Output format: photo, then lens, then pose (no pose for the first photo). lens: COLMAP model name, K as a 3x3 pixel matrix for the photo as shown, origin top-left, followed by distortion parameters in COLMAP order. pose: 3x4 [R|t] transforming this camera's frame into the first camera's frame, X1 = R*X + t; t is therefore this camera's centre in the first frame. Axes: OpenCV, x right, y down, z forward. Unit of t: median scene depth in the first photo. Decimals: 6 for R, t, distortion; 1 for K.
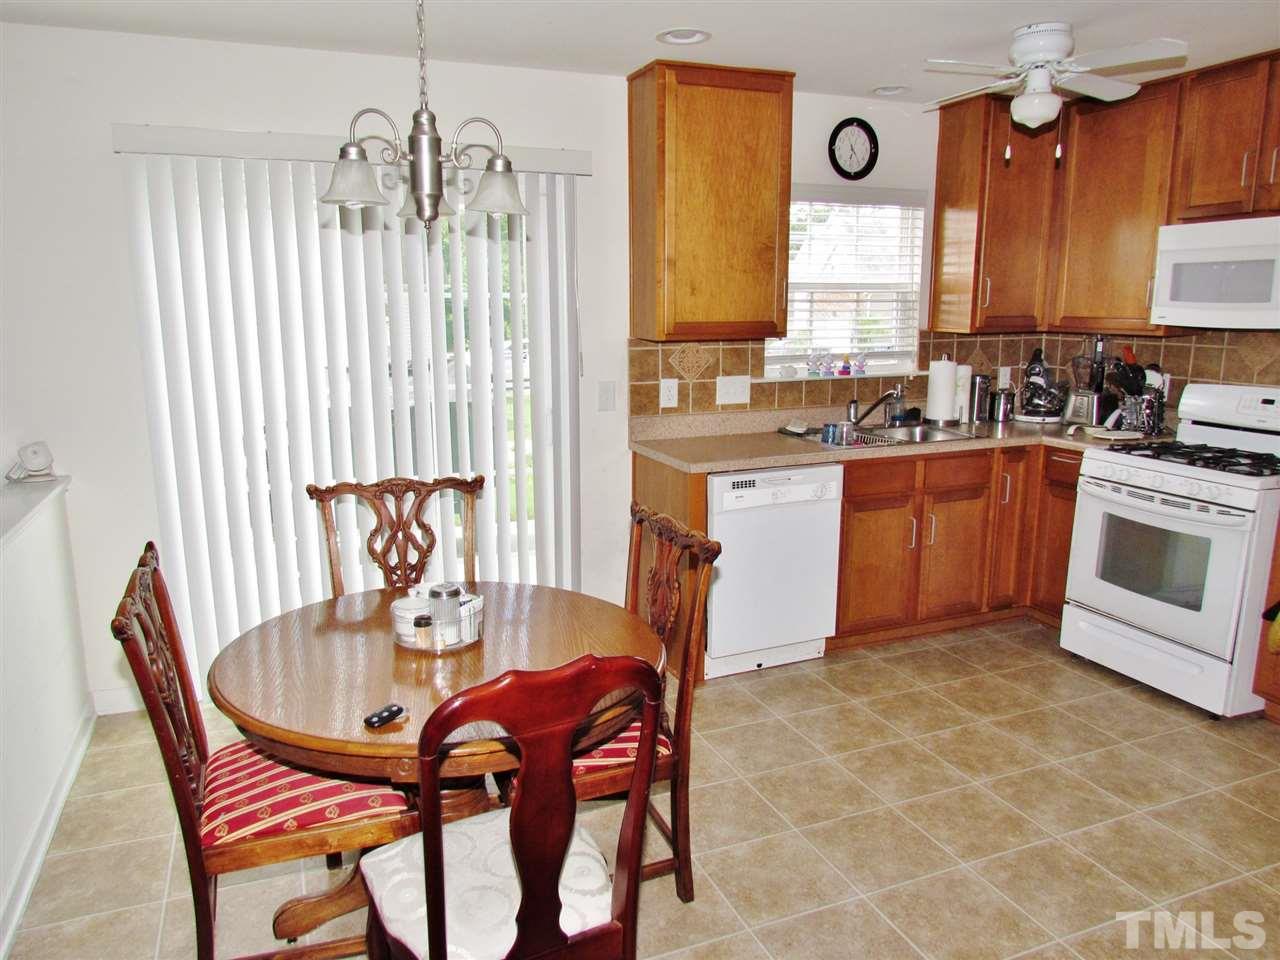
lens RADIAL K [[915.0, 0, 639.7], [0, 915.0, 470.4], [0, 0, 1]] dist [-0.004879, -0.001270]
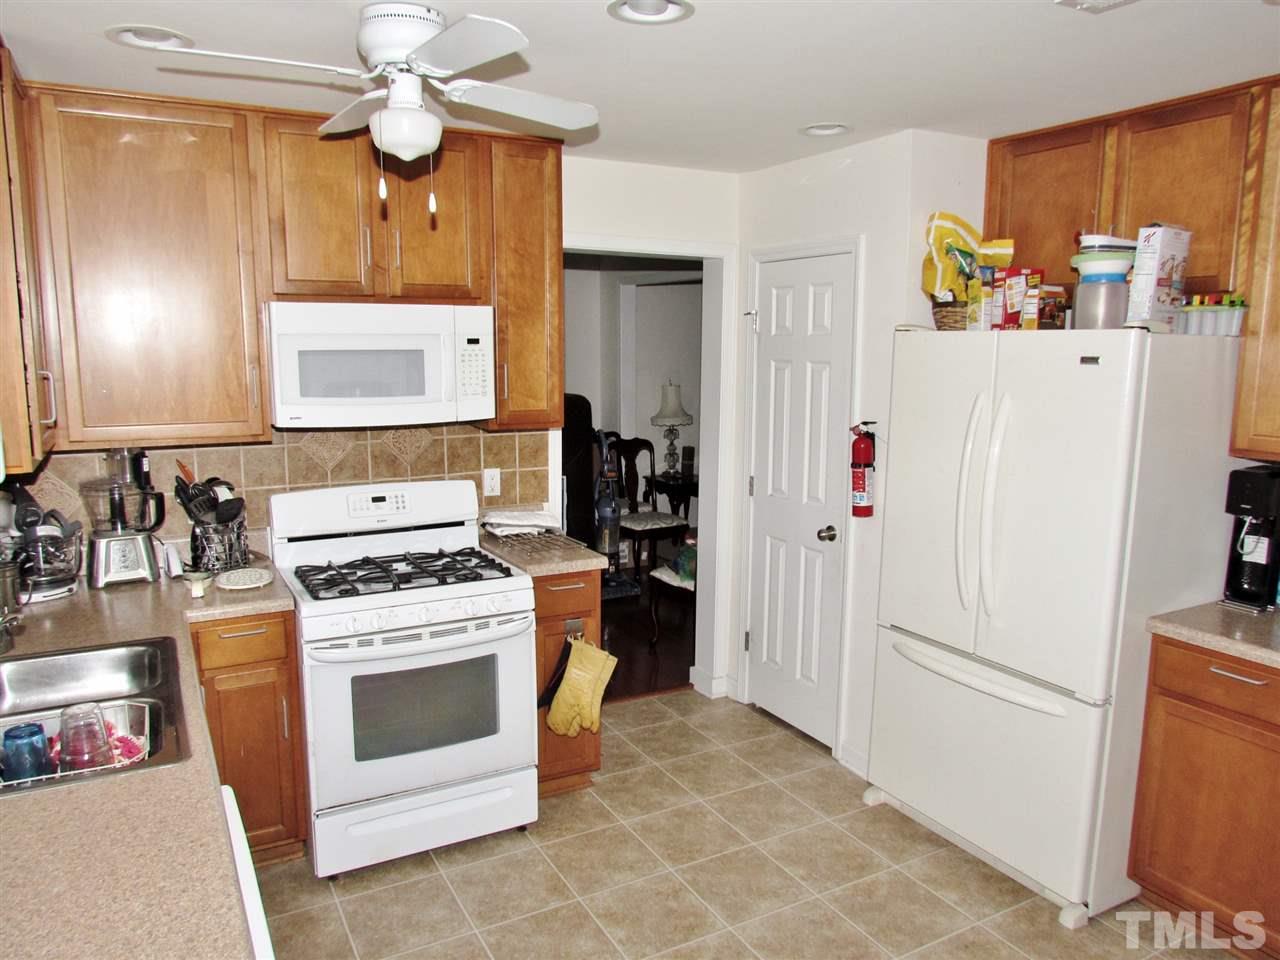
lens RADIAL K [[908.0, 0, 640.0], [0, 908.0, 480.0], [0, 0, 1]] dist [-0.026067, 0.000019]
pose [[-0.114018, -0.147370, 0.982488, -0.221376], [0.179054, 0.969694, 0.166230, -0.186721], [-0.977210, 0.194871, -0.084176, 0.765840]]
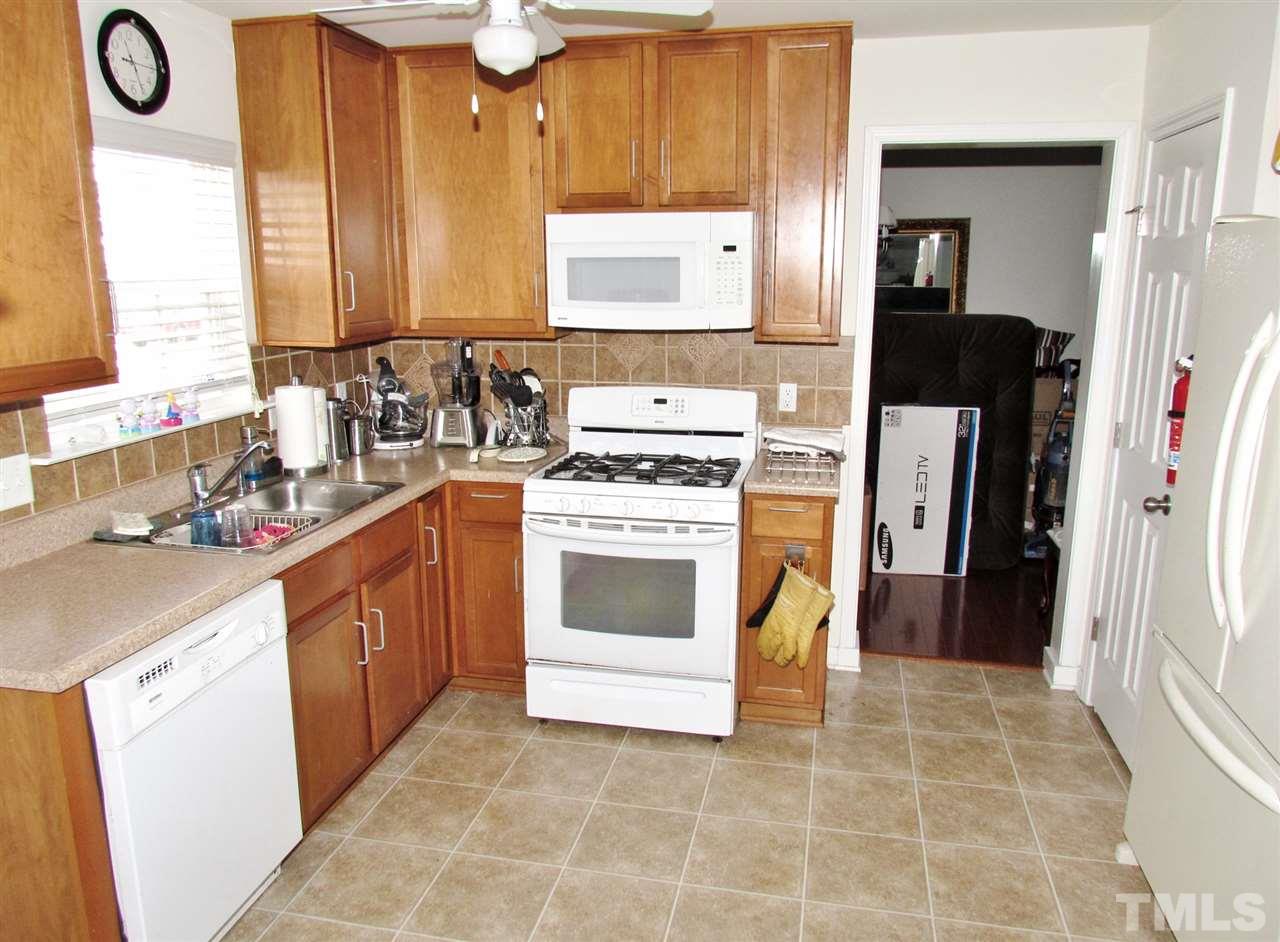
lens RADIAL K [[927.7, 0, 640.0], [0, 927.7, 471.0], [0, 0, 1]] dist [-0.024632, -0.001564]
pose [[0.566311, -0.176406, 0.805092, -0.126970], [0.151906, 0.982432, 0.108411, -0.105920], [-0.810072, 0.060904, 0.583159, 0.415716]]
